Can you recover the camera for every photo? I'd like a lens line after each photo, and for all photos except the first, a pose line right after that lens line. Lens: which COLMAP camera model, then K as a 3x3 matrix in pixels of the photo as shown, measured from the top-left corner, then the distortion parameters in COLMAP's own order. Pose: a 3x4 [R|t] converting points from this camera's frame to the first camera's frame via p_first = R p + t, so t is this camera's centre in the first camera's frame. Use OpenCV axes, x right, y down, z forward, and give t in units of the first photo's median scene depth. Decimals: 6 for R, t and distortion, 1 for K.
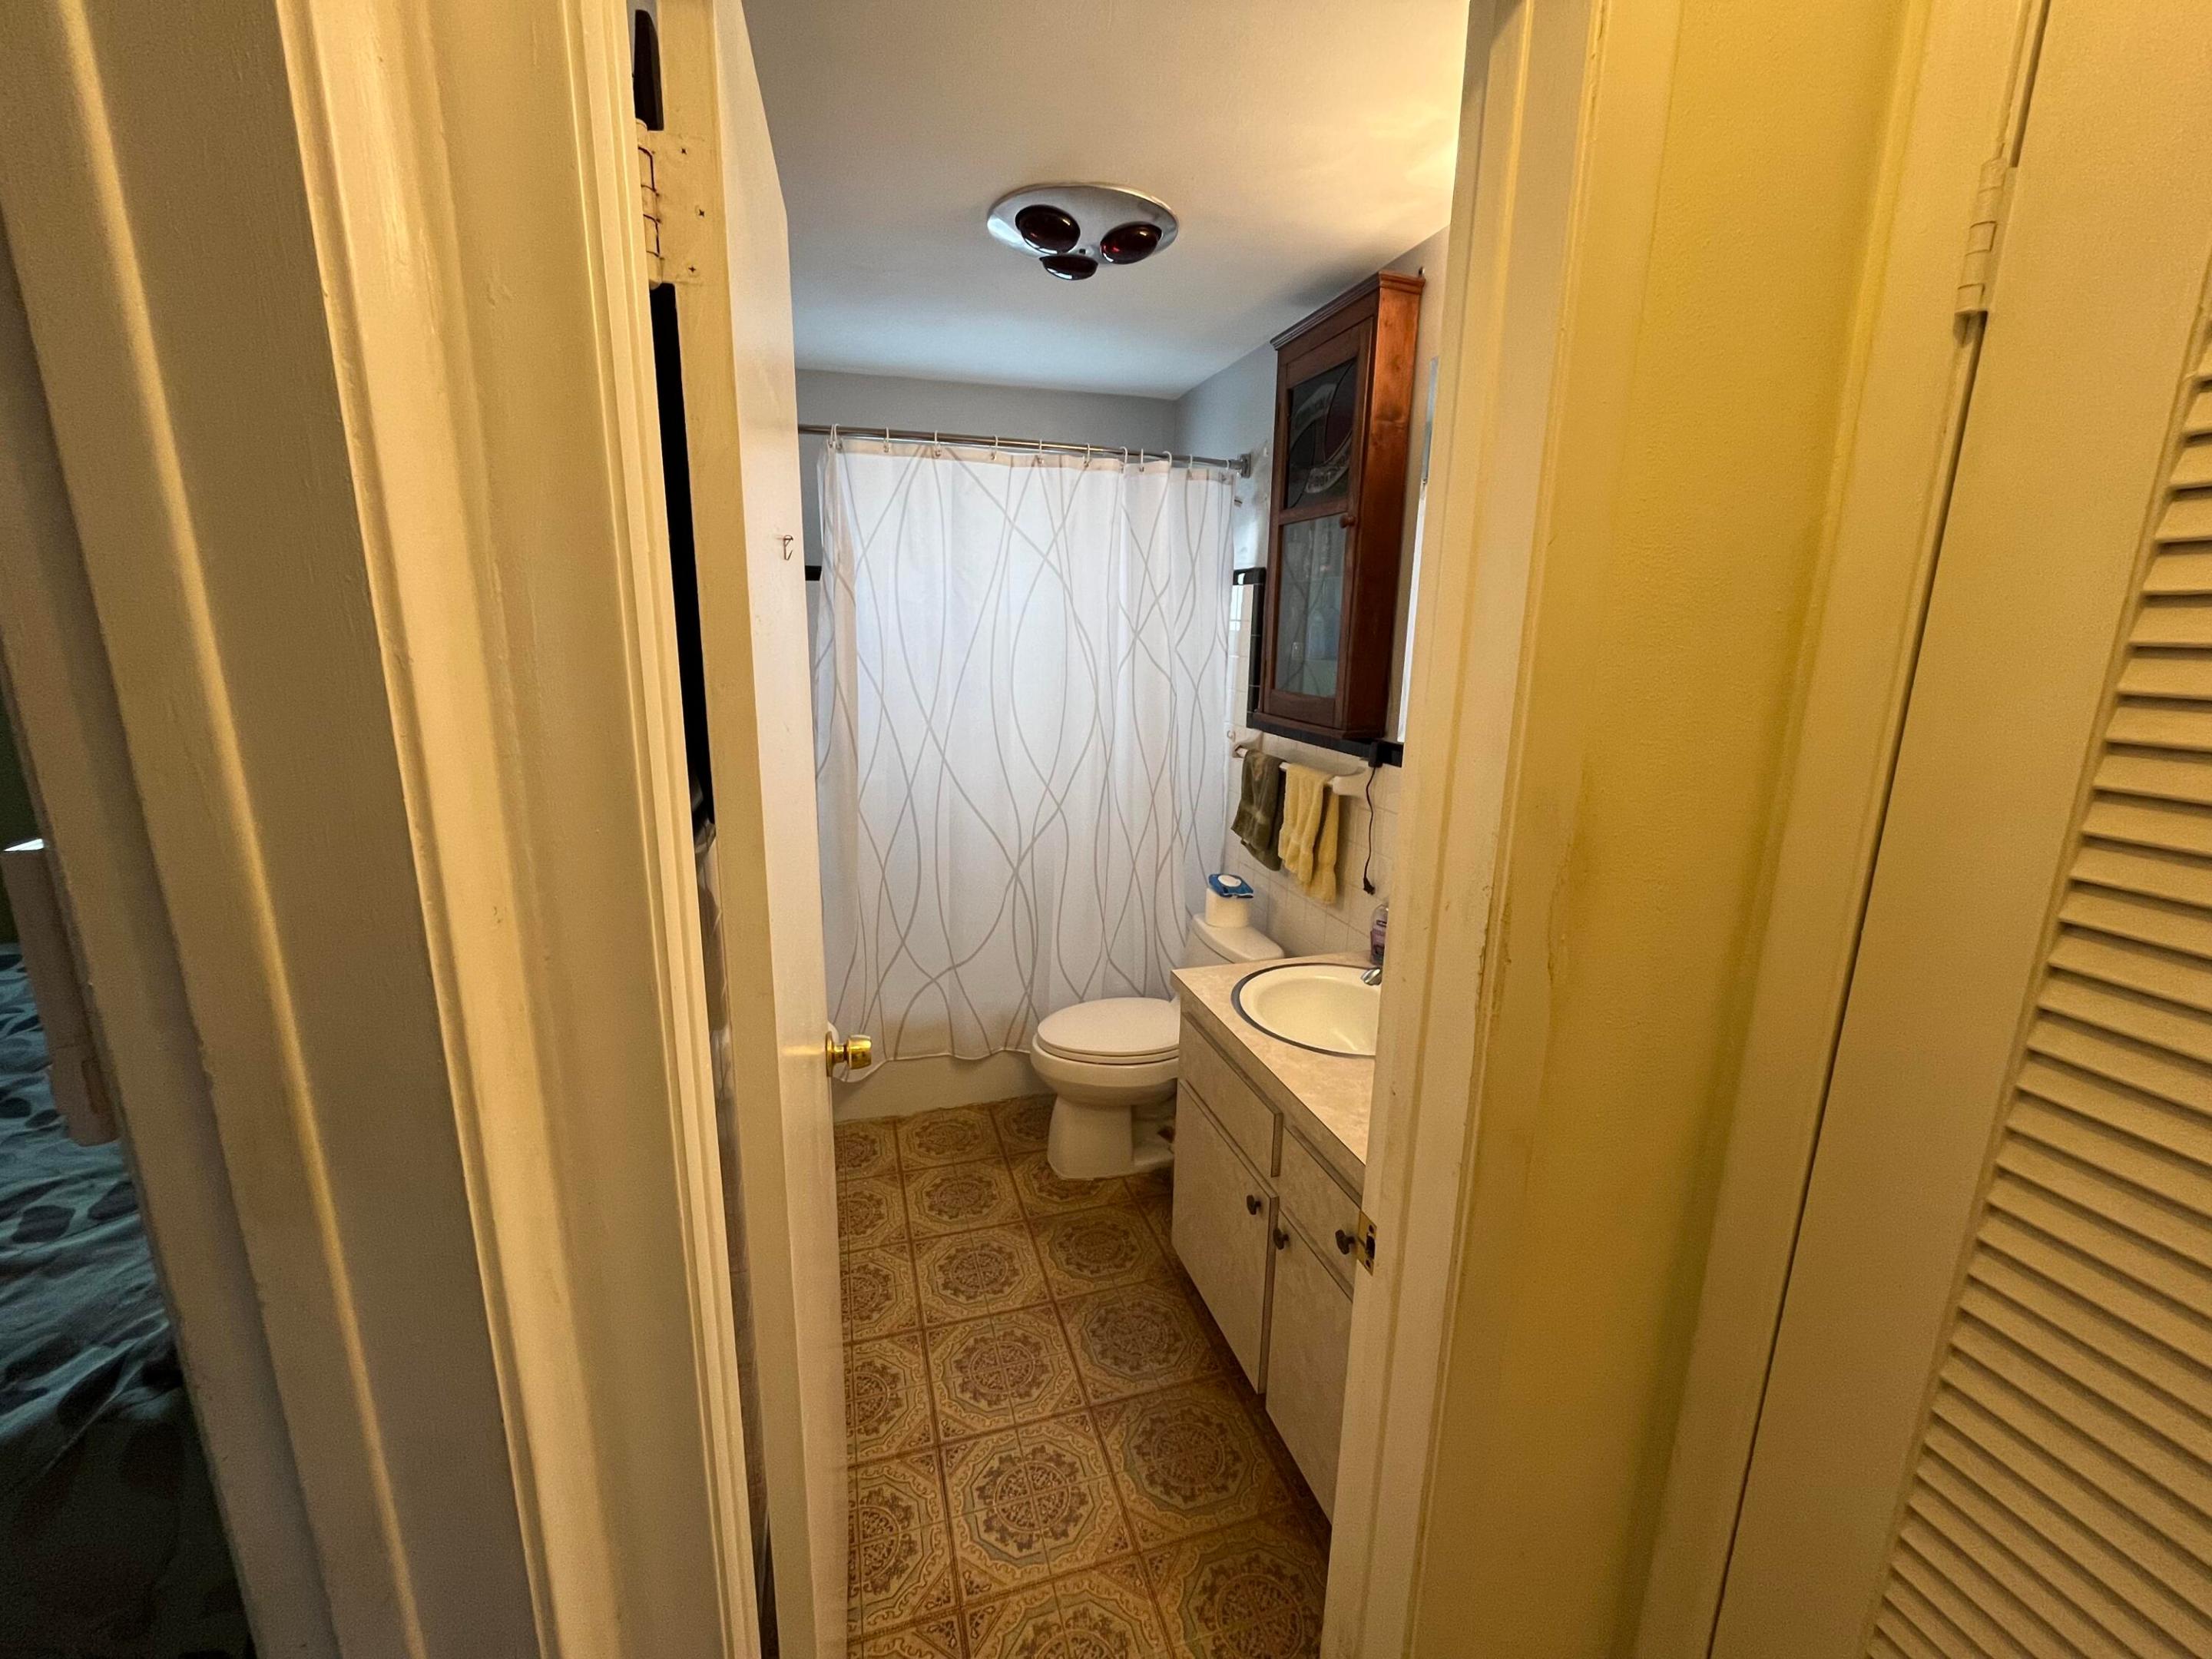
lens RADIAL K [[886.9, 0, 1106.0], [0, 886.9, 829.5], [0, 0, 1]] dist [-0.002920, 0.000024]
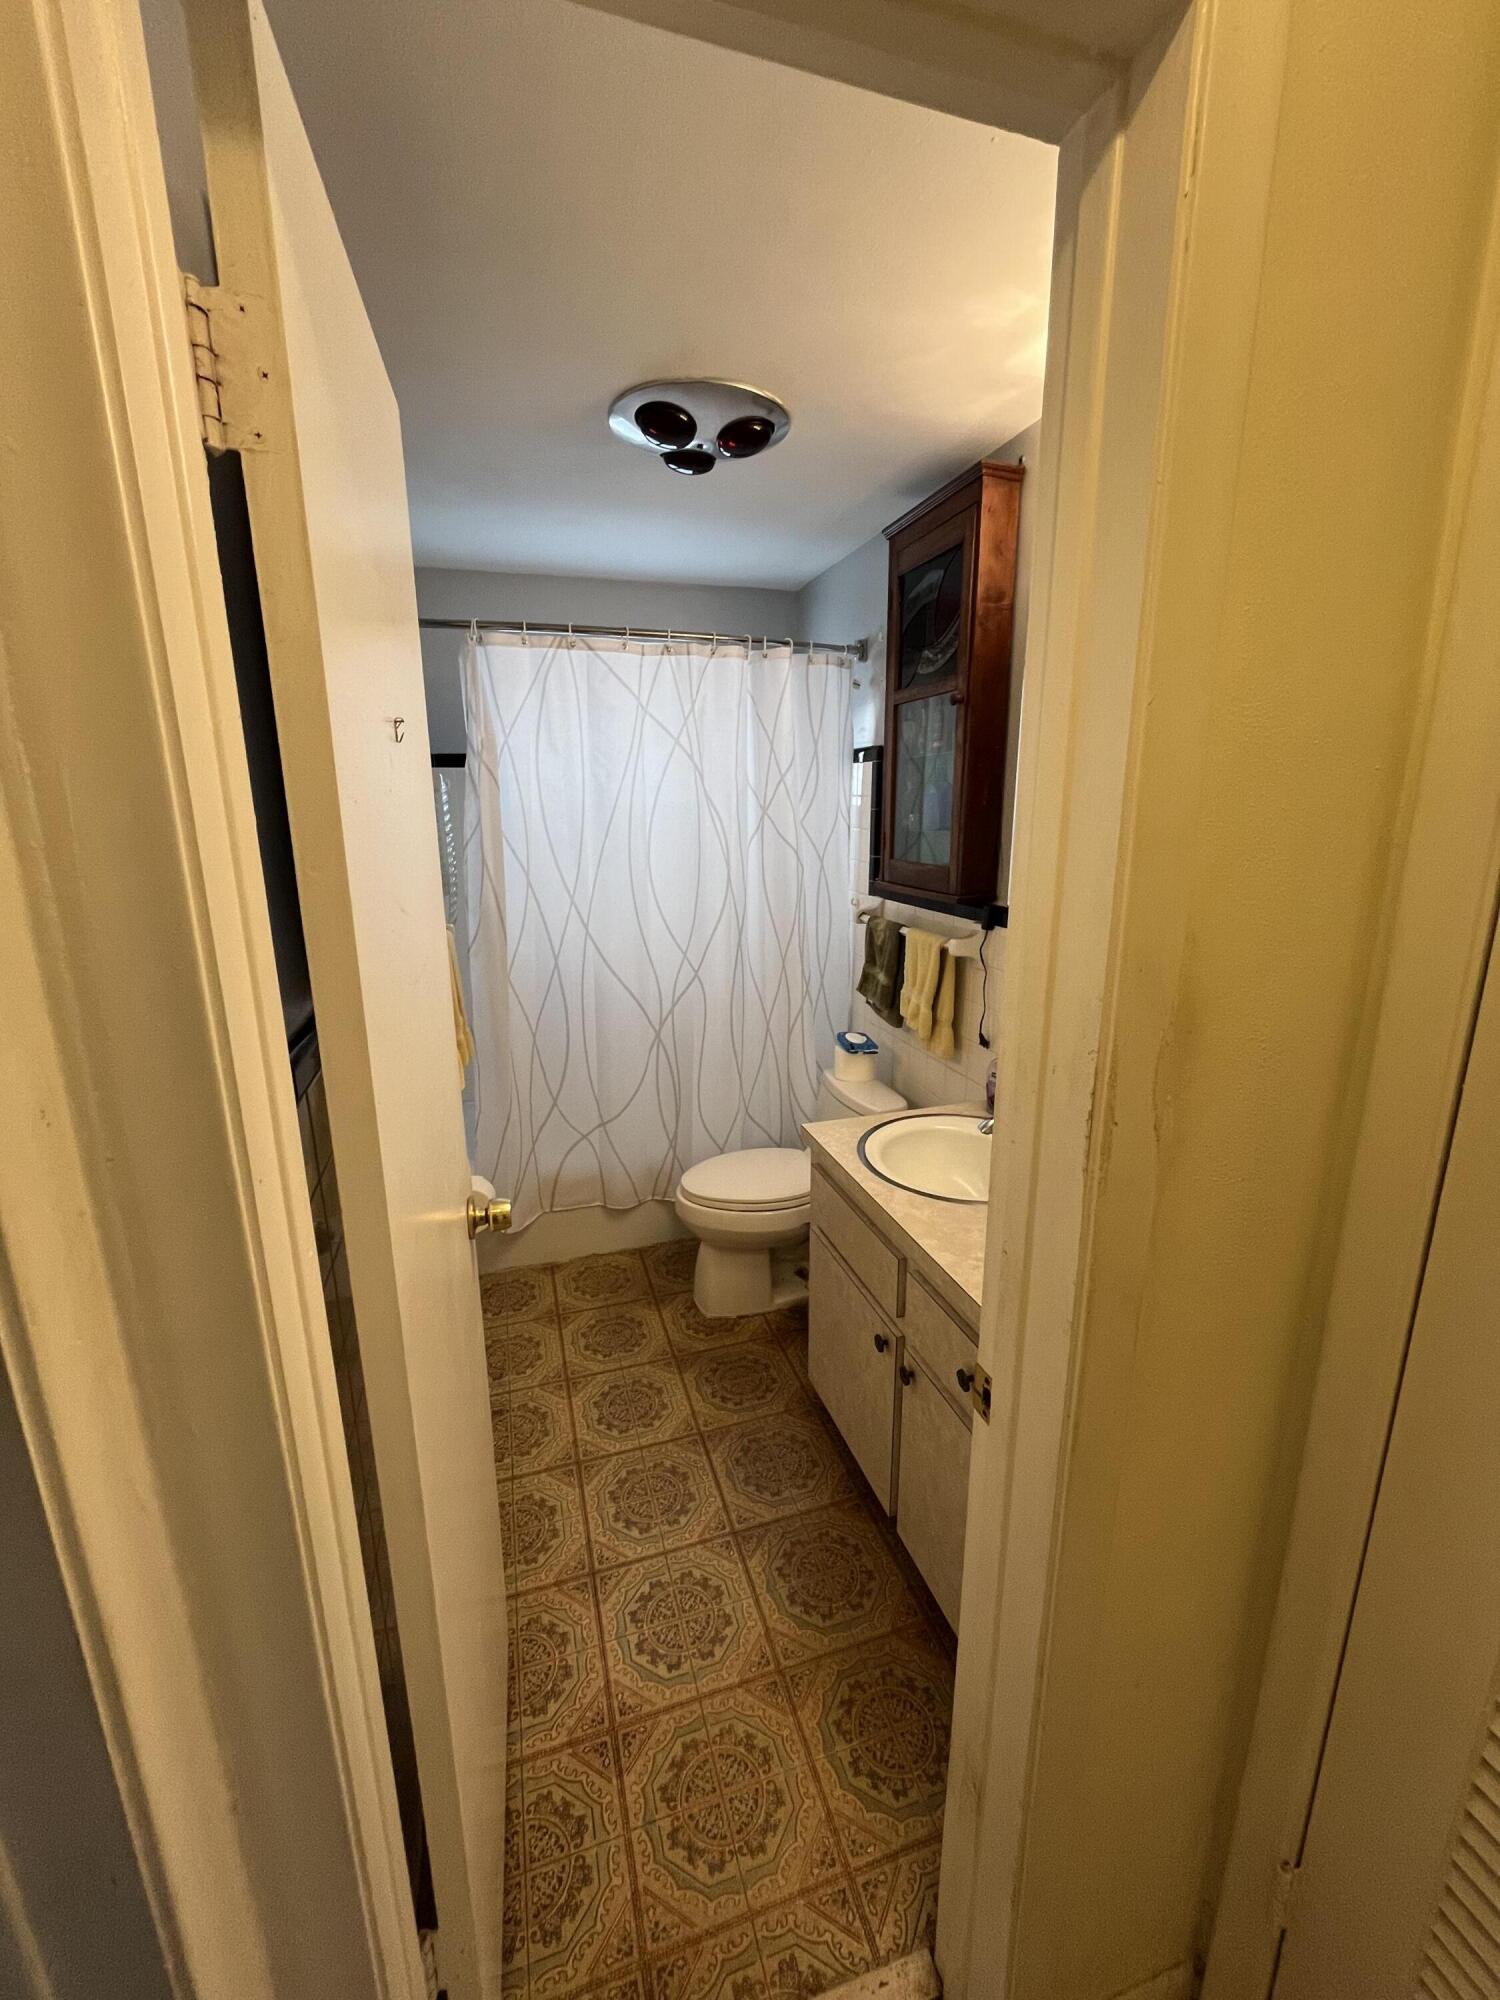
lens RADIAL K [[801.9, 0, 756.3], [0, 801.9, 1003.7], [0, 0, 1]] dist [-0.002920, 0.000024]
pose [[0.999662, -0.024924, 0.007361, 0.015526], [0.024793, 0.999542, 0.017340, -0.004872], [-0.007790, -0.017151, 0.999823, 0.034128]]
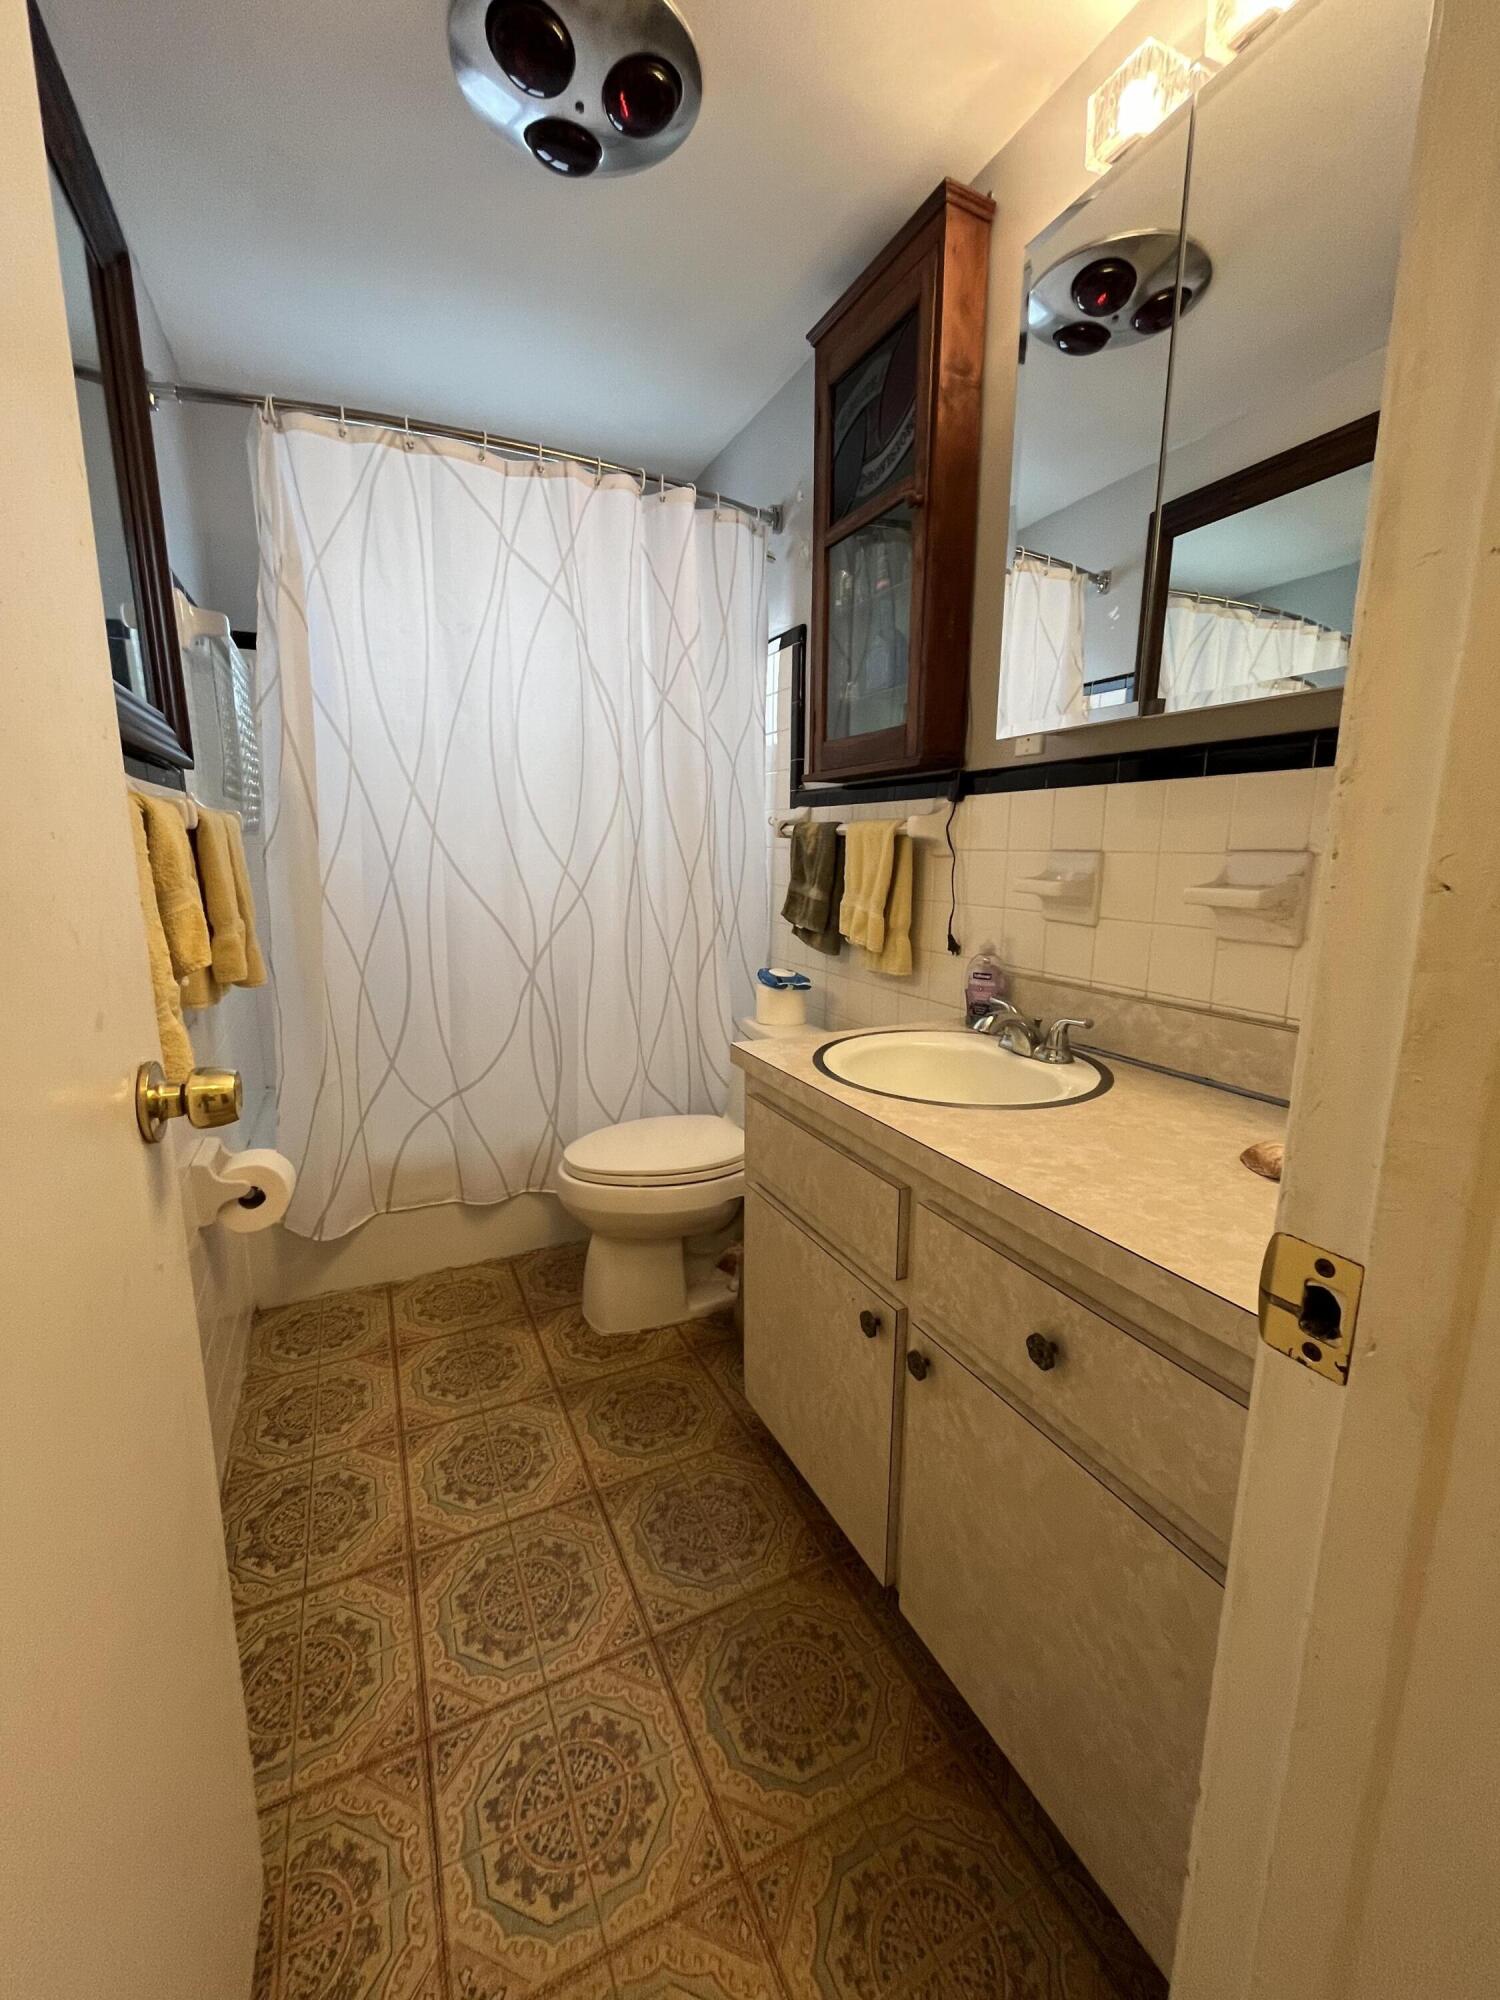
lens RADIAL K [[801.9, 0, 756.3], [0, 801.9, 1003.7], [0, 0, 1]] dist [-0.002920, 0.000024]
pose [[0.987236, -0.040288, 0.154085, -0.012466], [0.045212, 0.998568, -0.028581, 0.144313], [-0.152712, 0.035182, 0.987644, 0.292729]]
